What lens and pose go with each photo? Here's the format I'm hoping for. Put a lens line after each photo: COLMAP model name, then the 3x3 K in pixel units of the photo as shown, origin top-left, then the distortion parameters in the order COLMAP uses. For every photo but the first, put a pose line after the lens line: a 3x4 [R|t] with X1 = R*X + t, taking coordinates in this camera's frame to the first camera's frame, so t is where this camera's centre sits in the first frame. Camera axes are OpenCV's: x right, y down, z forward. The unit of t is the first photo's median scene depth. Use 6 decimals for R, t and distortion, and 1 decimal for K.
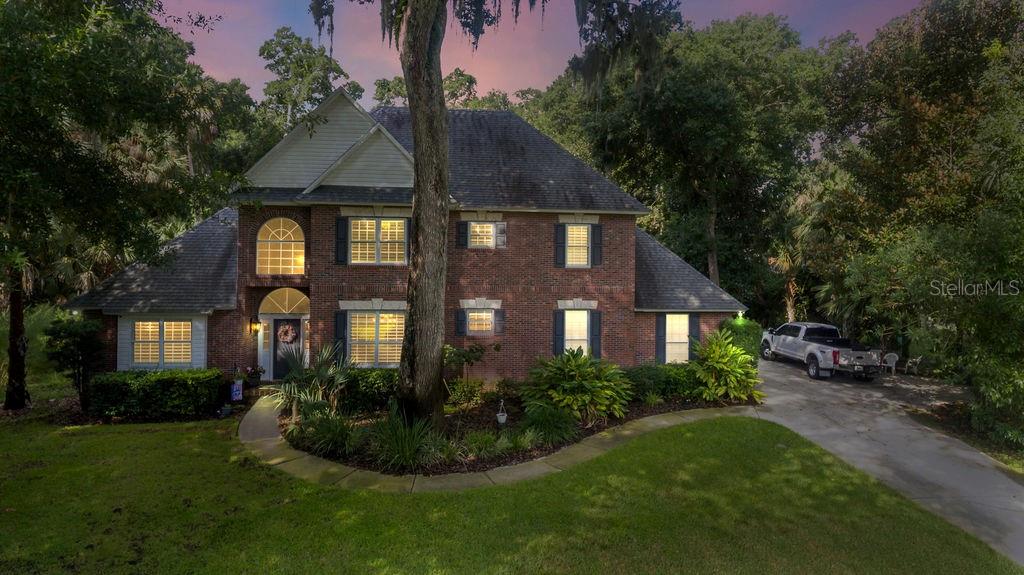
lens RADIAL K [[602.8, 0, 517.9], [0, 602.8, 270.1], [0, 0, 1]] dist [-0.001564, 0.000450]
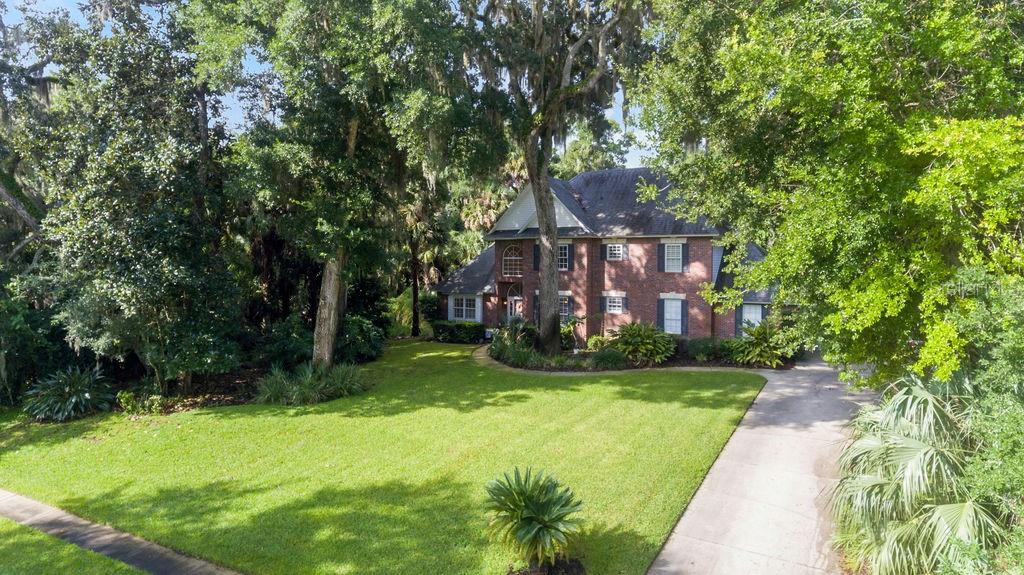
lens RADIAL K [[602.8, 0, 516.7], [0, 602.8, 268.1], [0, 0, 1]] dist [-0.001564, 0.000450]
pose [[0.791208, -0.002338, -0.611543, 0.769009], [0.002997, 0.999996, 0.000053, -0.015590], [0.611540, -0.001875, 0.791211, -0.490356]]
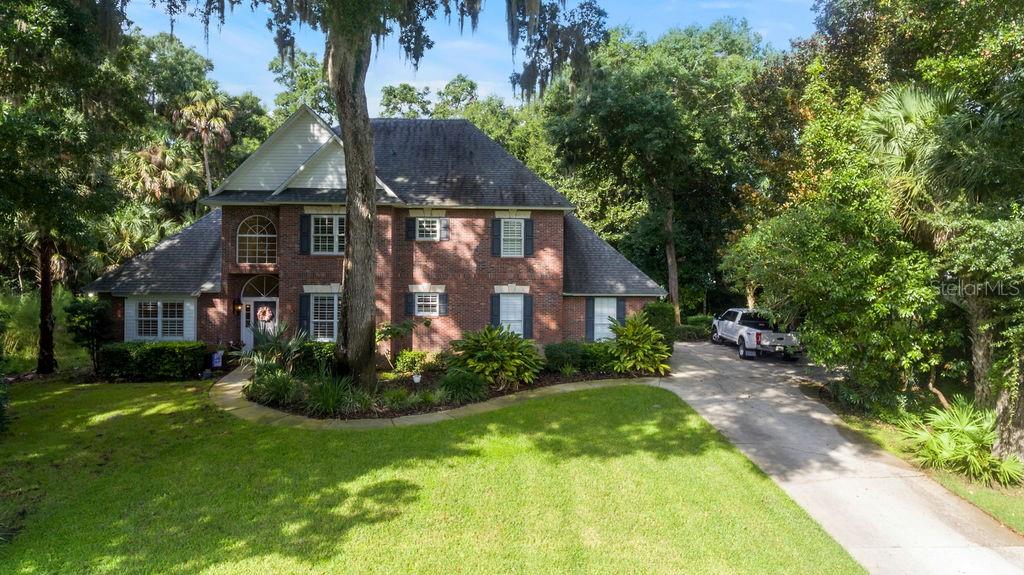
lens RADIAL K [[602.8, 0, 517.3], [0, 602.8, 270.2], [0, 0, 1]] dist [-0.001564, 0.000450]
pose [[0.997706, -0.003072, -0.067624, 0.197743], [0.003371, 0.999985, 0.004306, 0.017064], [0.067610, -0.004524, 0.997702, -0.150872]]
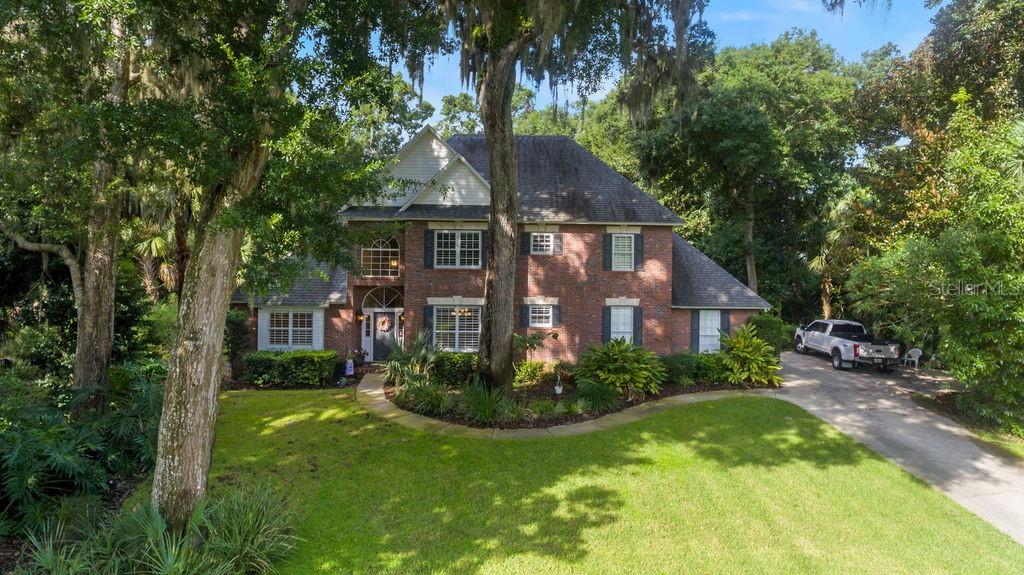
lens RADIAL K [[602.8, 0, 517.6], [0, 602.8, 270.3], [0, 0, 1]] dist [-0.001564, 0.000450]
pose [[0.995733, 0.001529, -0.092271, 0.003156], [-0.001220, 0.999993, 0.003401, -0.009017], [0.092276, -0.003274, 0.995728, -0.212557]]
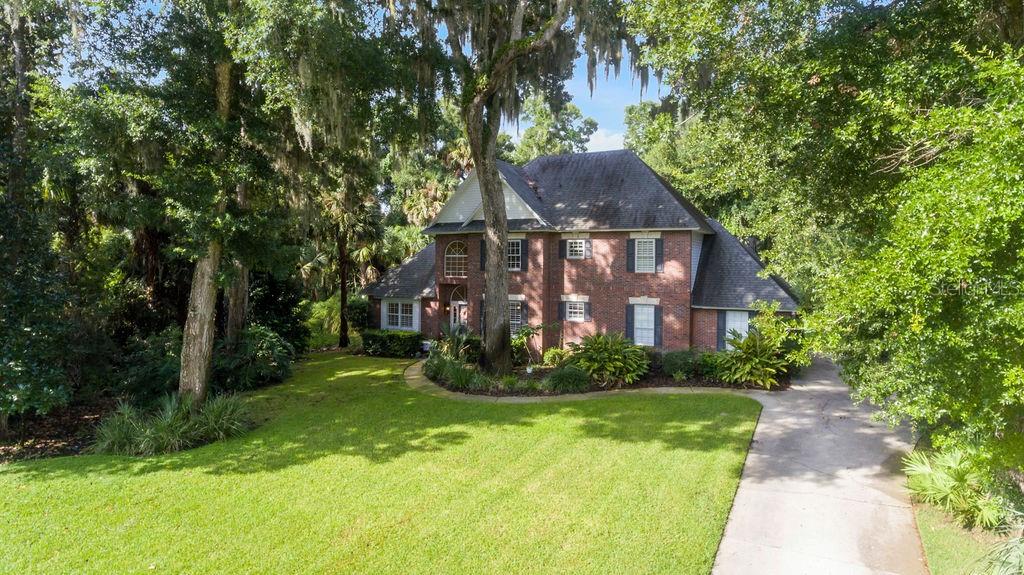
lens RADIAL K [[602.8, 0, 516.7], [0, 602.8, 267.9], [0, 0, 1]] dist [-0.001564, 0.000450]
pose [[0.831675, -0.000806, -0.555262, 0.627572], [0.002601, 0.999994, 0.002444, -0.018501], [0.555257, -0.003477, 0.831672, -0.247793]]
